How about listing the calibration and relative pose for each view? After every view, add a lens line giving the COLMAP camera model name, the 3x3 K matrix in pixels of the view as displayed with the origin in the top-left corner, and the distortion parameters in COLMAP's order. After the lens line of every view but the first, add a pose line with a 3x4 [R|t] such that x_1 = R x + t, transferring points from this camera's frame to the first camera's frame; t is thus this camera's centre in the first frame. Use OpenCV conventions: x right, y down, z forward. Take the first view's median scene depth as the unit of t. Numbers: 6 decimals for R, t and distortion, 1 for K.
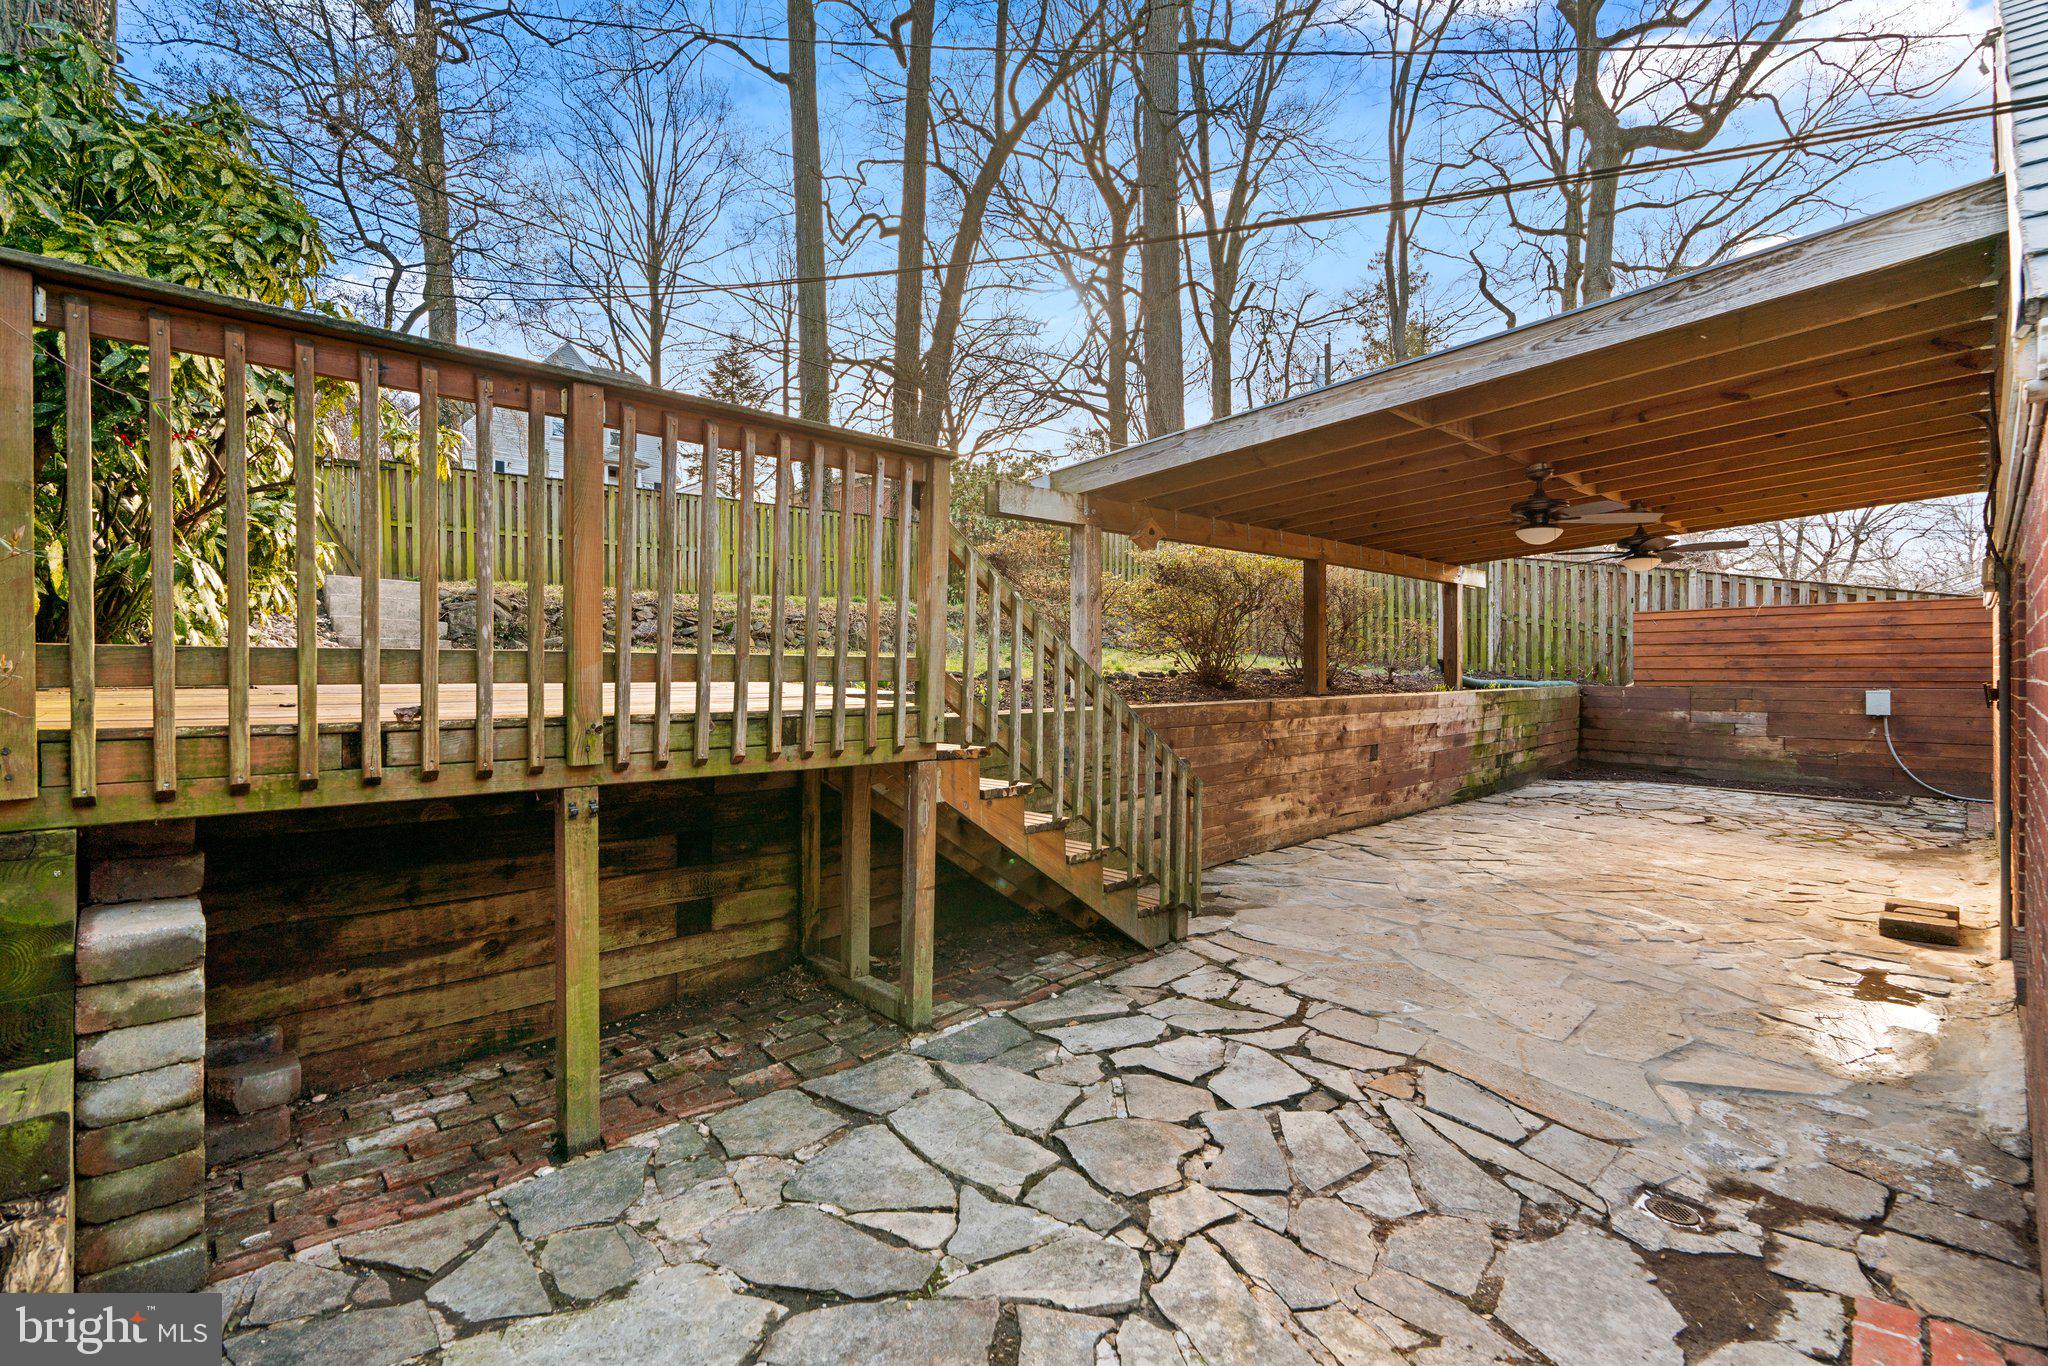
lens RADIAL K [[933.3, 0, 1020.2], [0, 933.3, 697.3], [0, 0, 1]] dist [-0.009473, 0.003437]
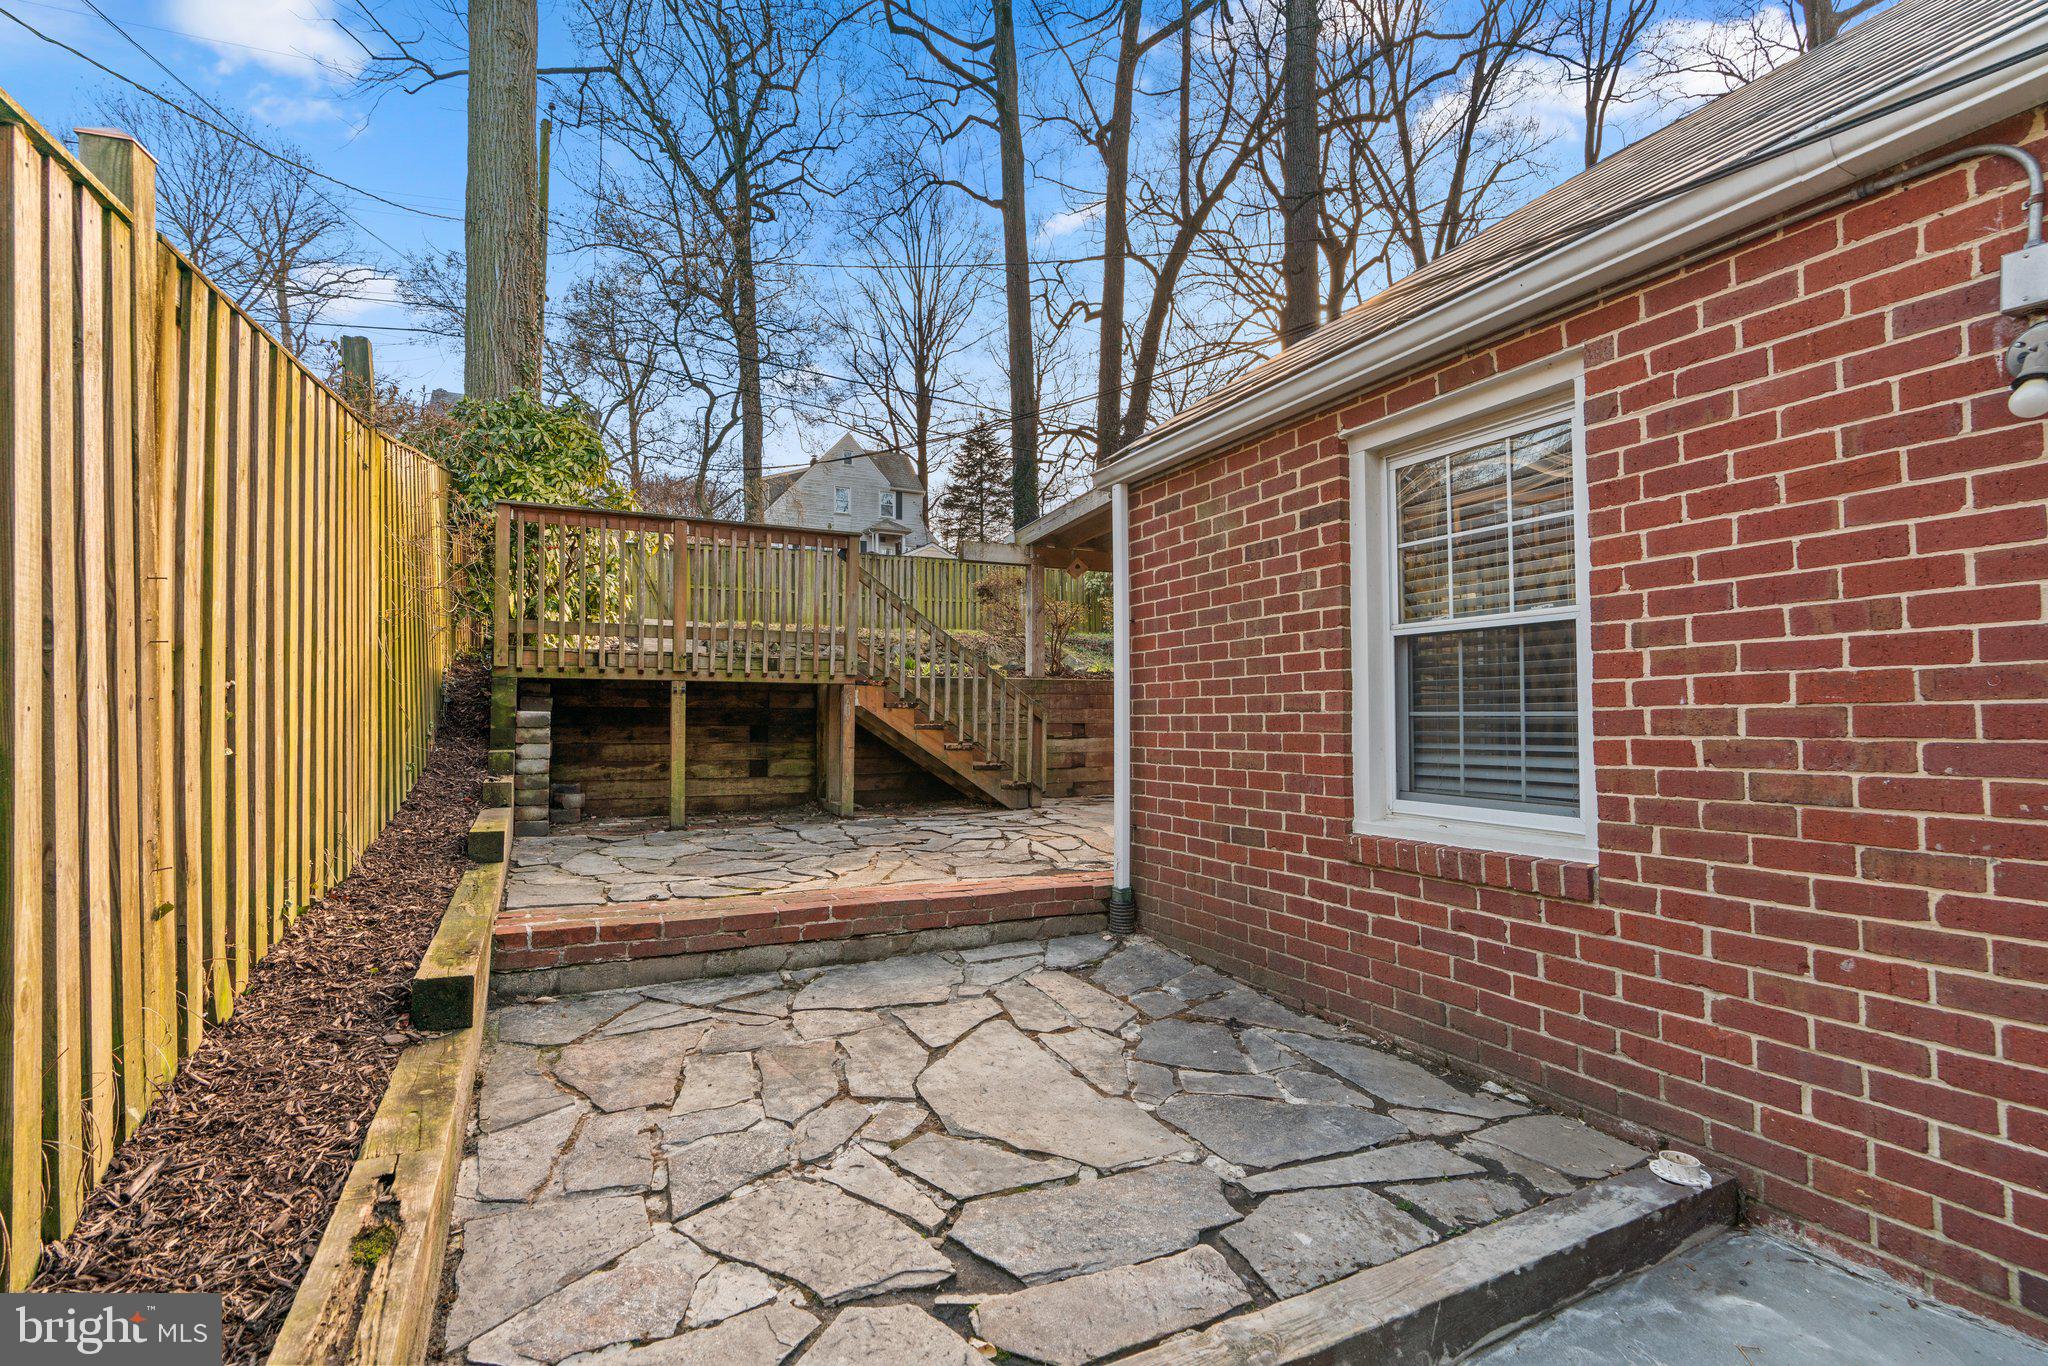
lens RADIAL K [[968.4, 0, 1030.0], [0, 968.4, 727.4], [0, 0, 1]] dist [-0.005266, 0.000365]
pose [[0.954152, 0.001293, -0.299320, 0.919322], [-0.008725, 0.999686, -0.023492, 0.209423], [0.299196, 0.025027, 0.953863, -0.907738]]
